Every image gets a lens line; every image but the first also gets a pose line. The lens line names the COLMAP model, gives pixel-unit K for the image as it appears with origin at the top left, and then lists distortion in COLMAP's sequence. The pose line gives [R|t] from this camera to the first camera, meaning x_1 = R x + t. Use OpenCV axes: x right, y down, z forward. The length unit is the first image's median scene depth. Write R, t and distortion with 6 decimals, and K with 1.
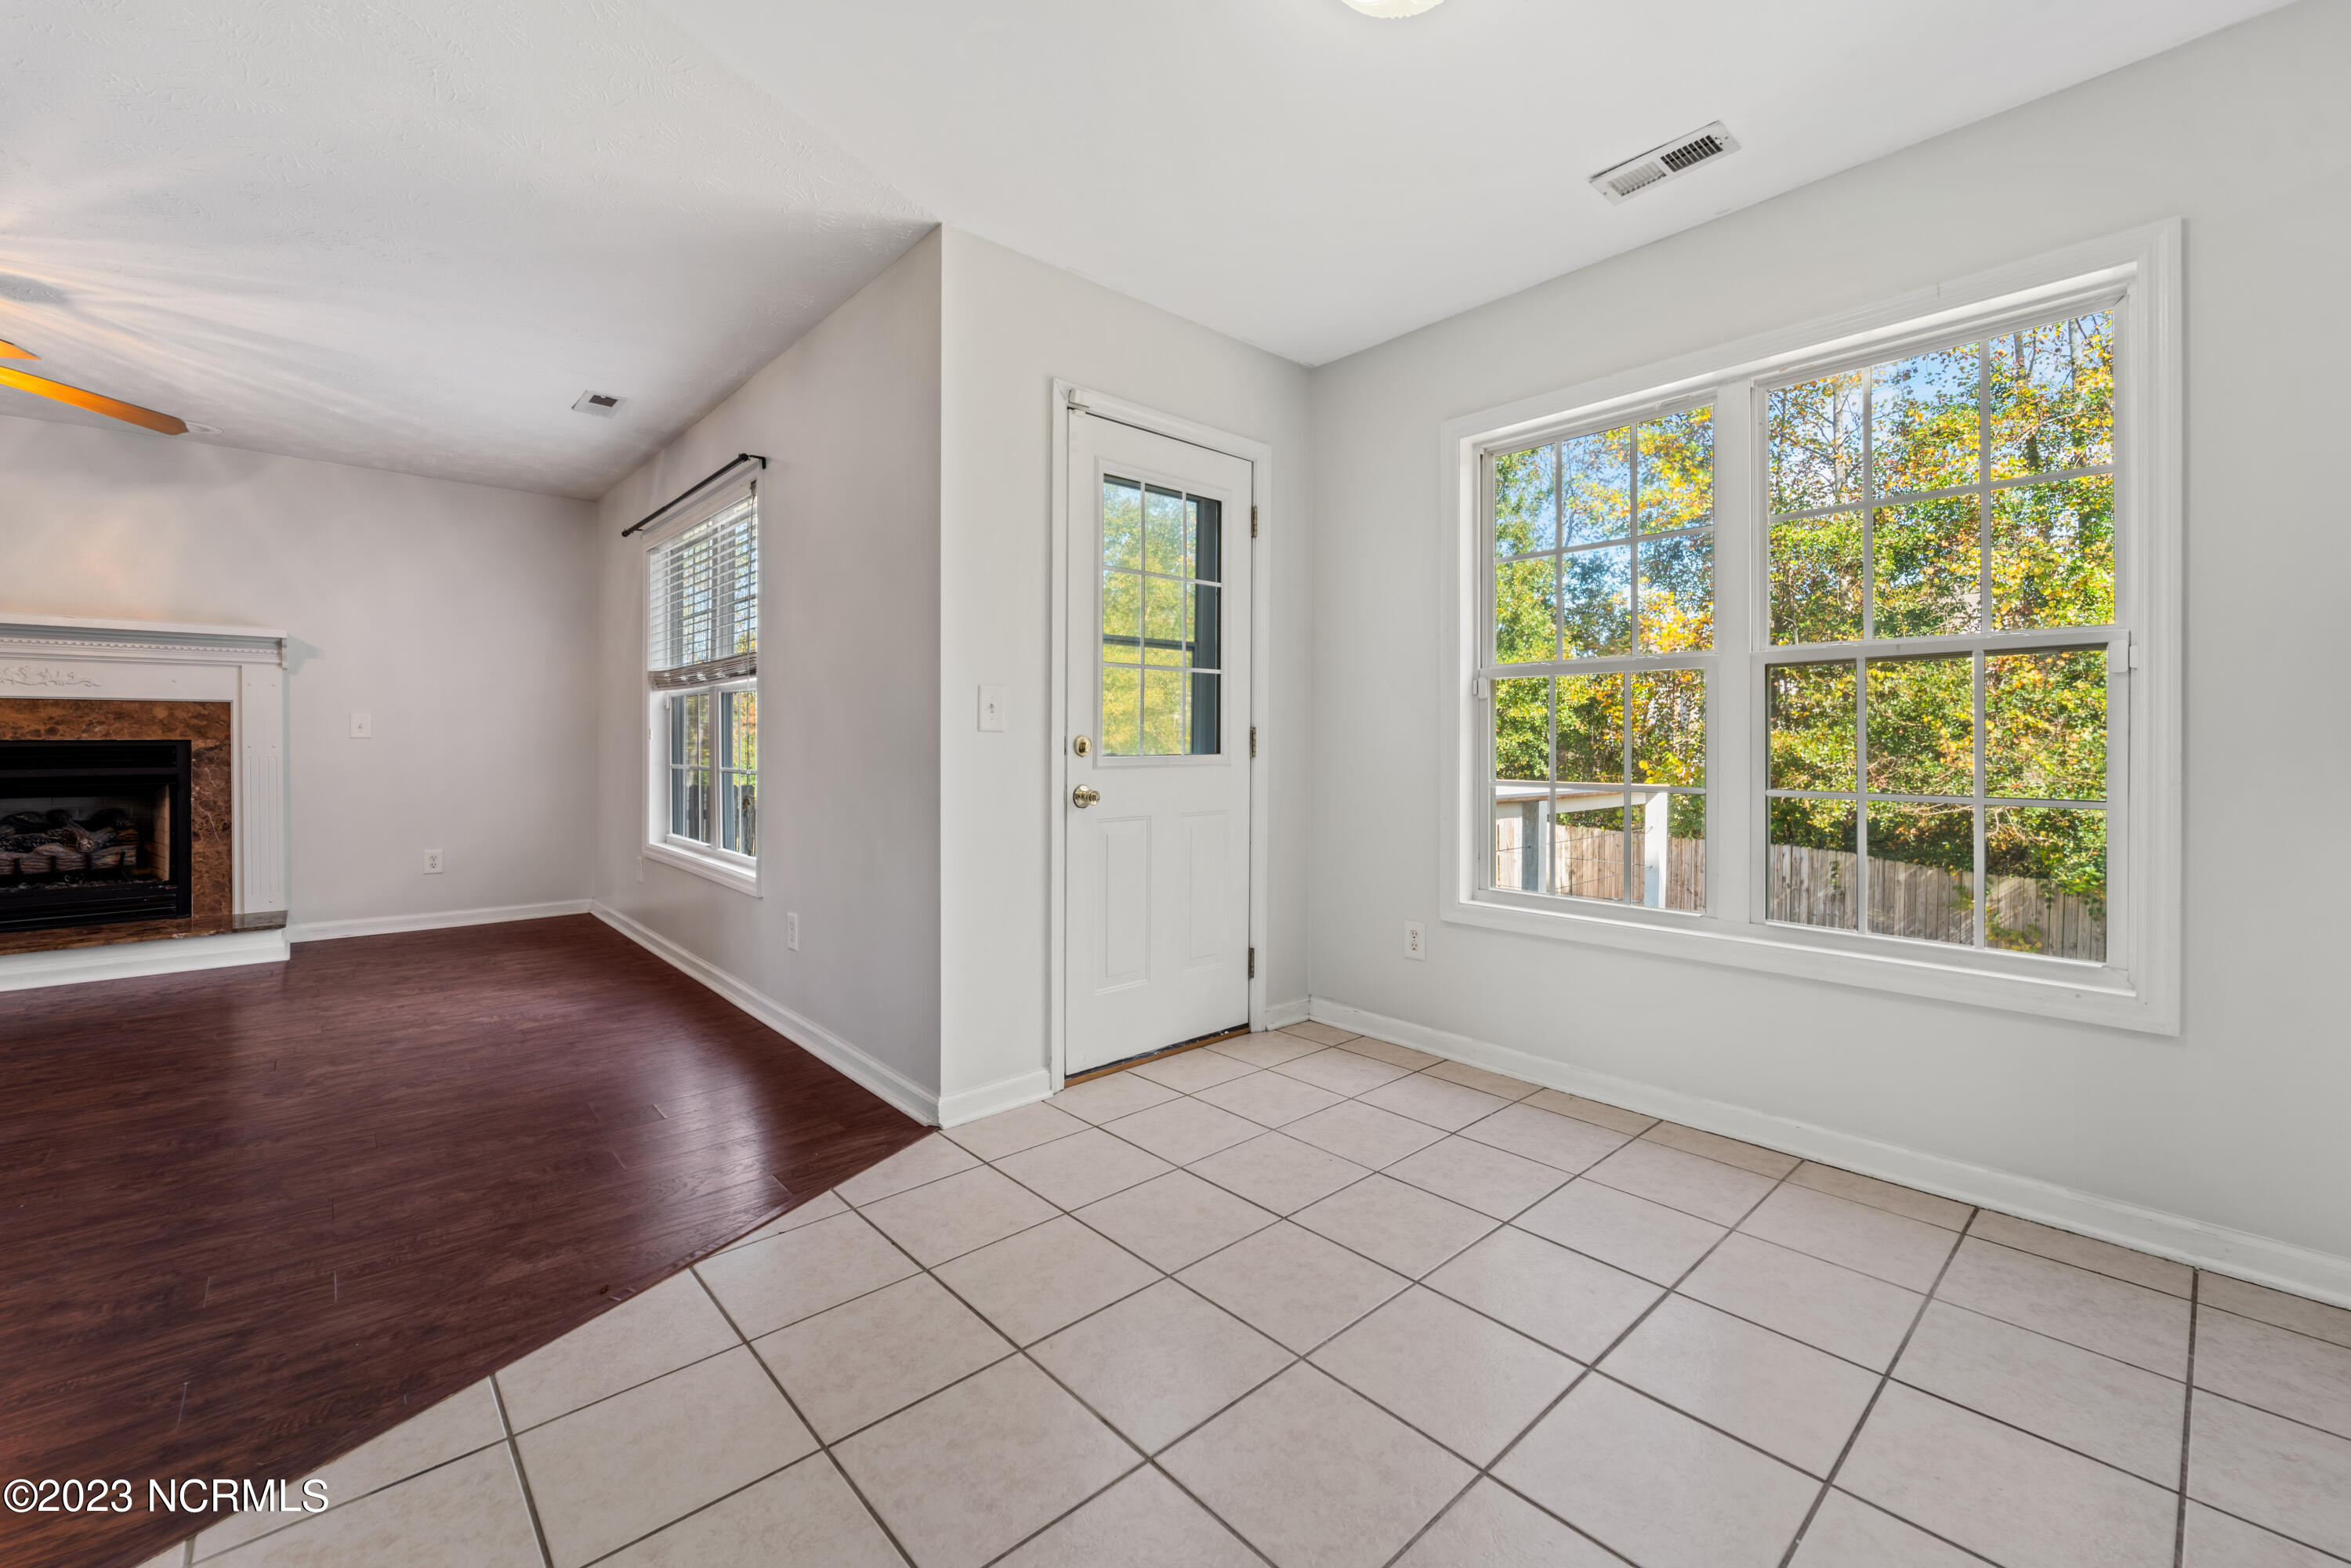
lens RADIAL K [[950.0, 0, 1163.0], [0, 950.0, 743.5], [0, 0, 1]] dist [-0.002730, -0.000426]
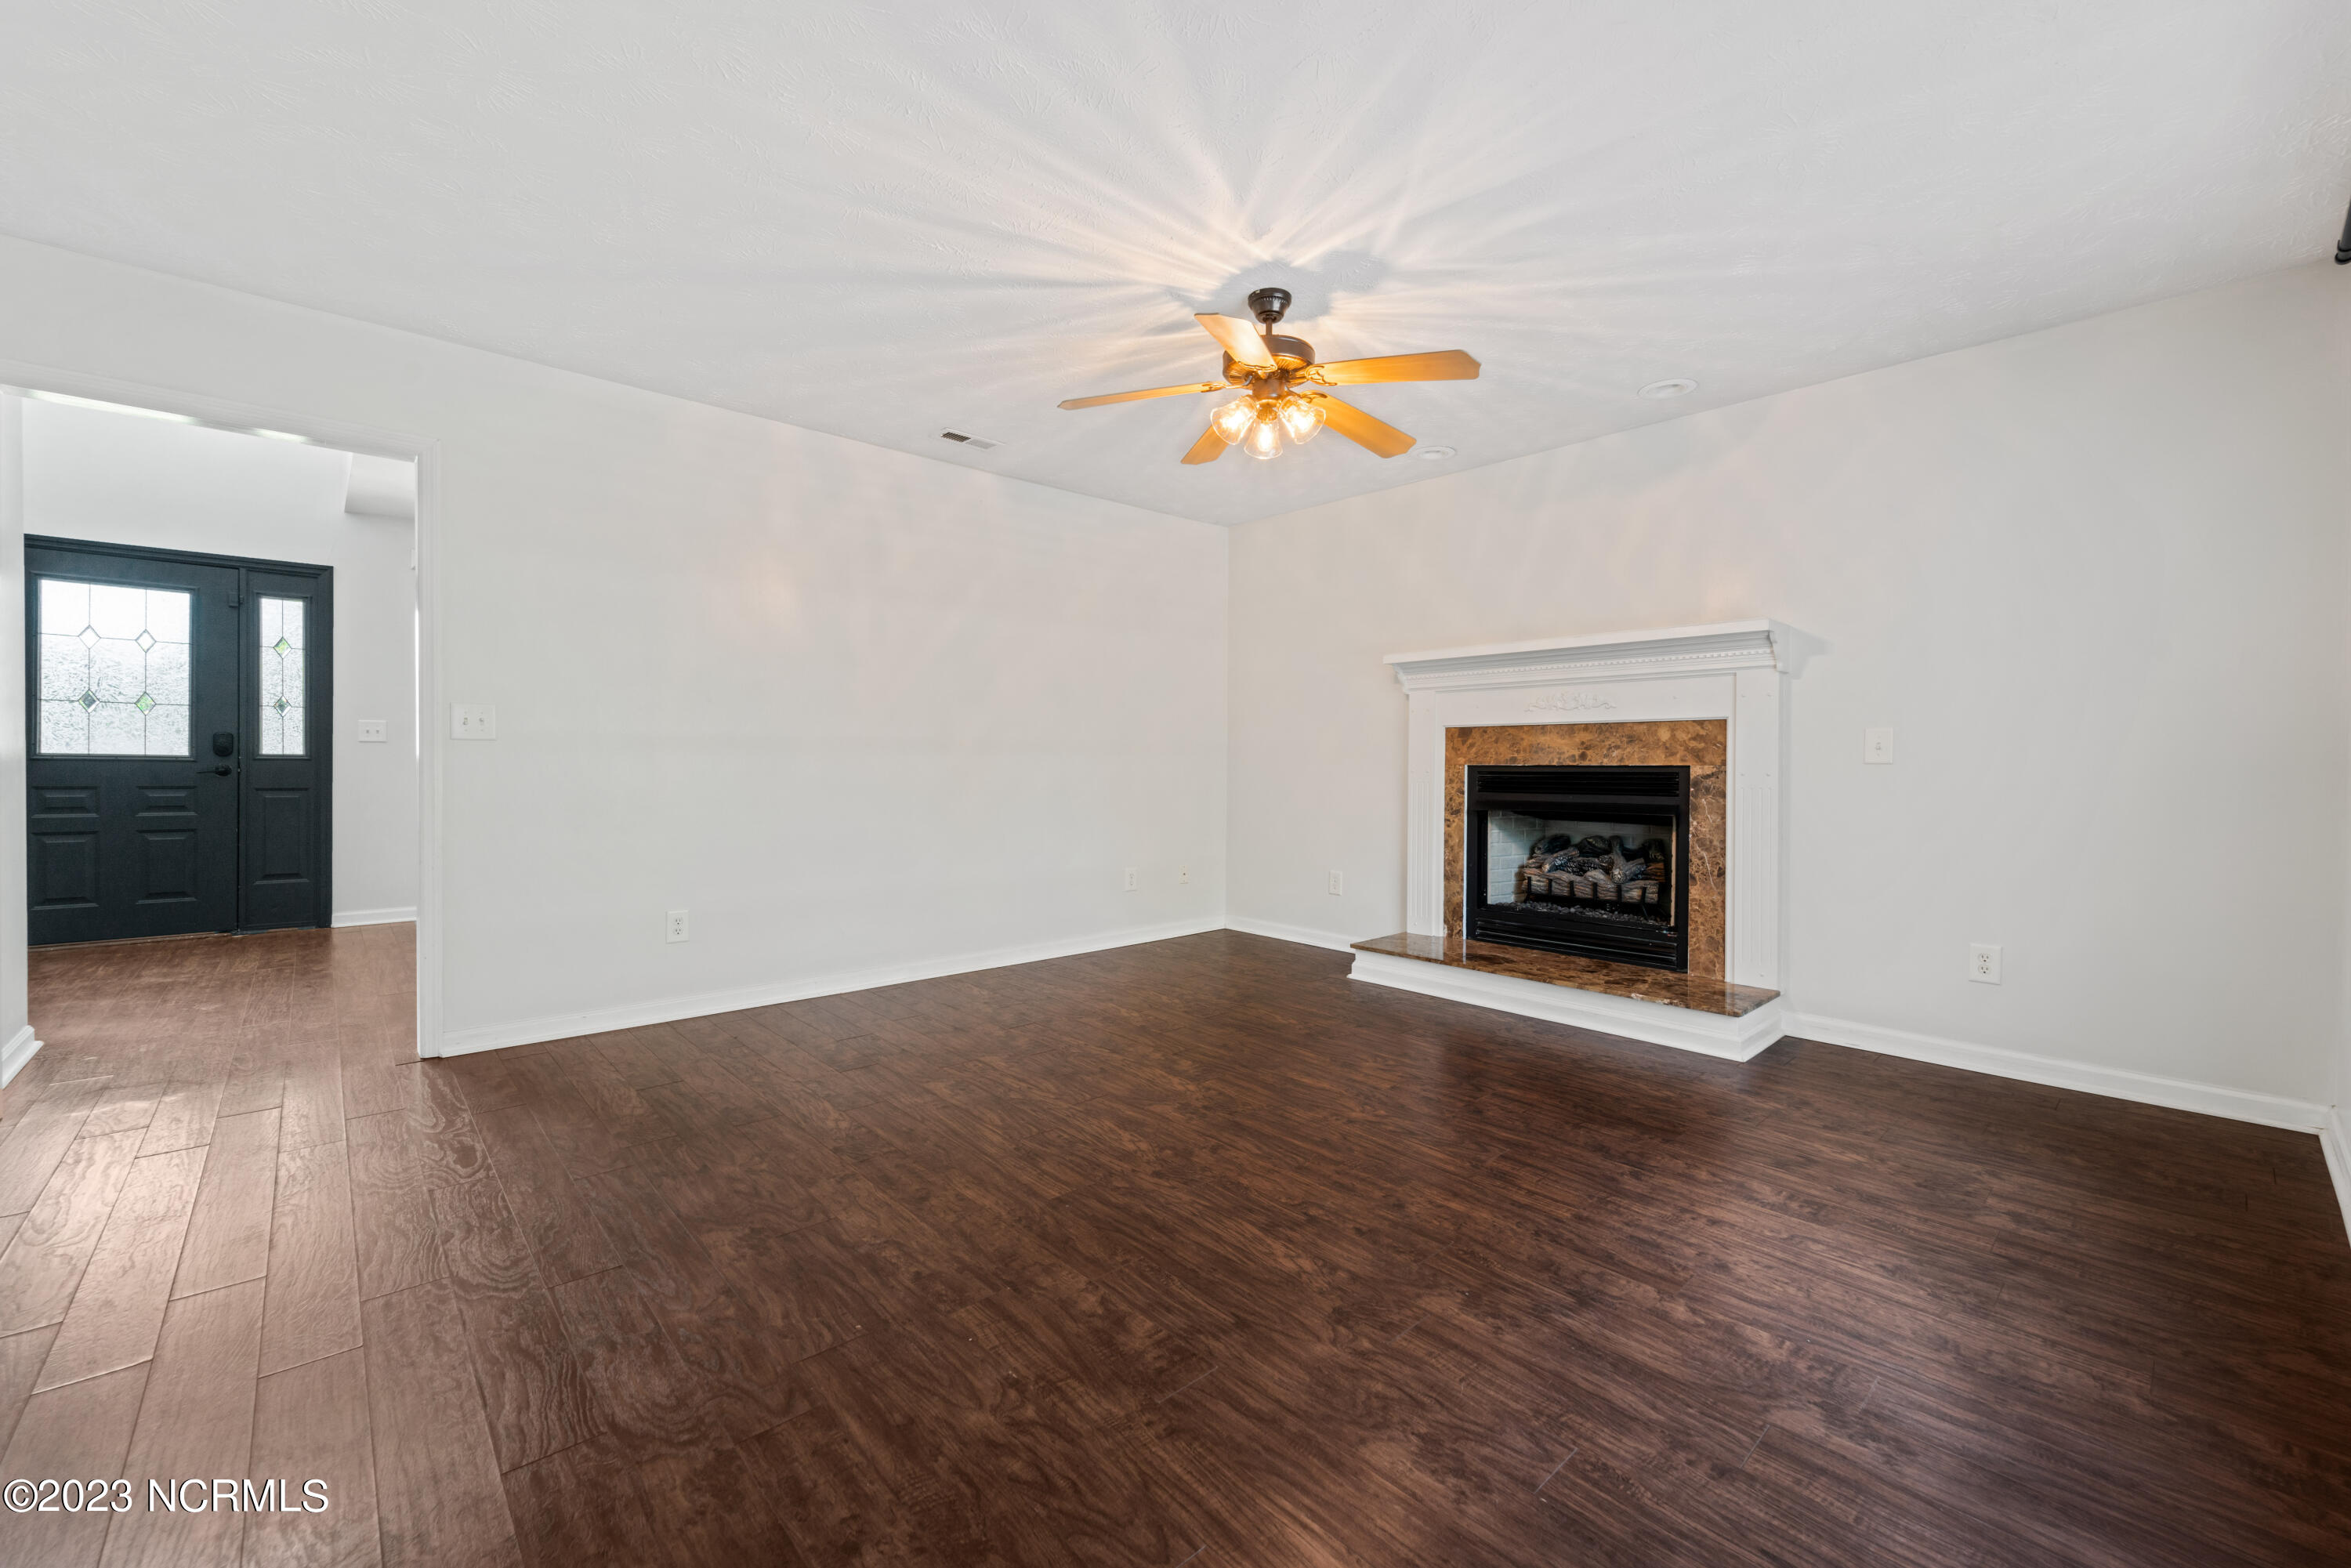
lens RADIAL K [[950.0, 0, 1174.6], [0, 950.0, 777.4], [0, 0, 1]] dist [-0.002730, -0.000426]
pose [[0.009671, 0.015194, -0.999838, -0.183508], [-0.006224, 0.999866, 0.015134, -0.003144], [0.999934, 0.006076, 0.009764, 0.536011]]
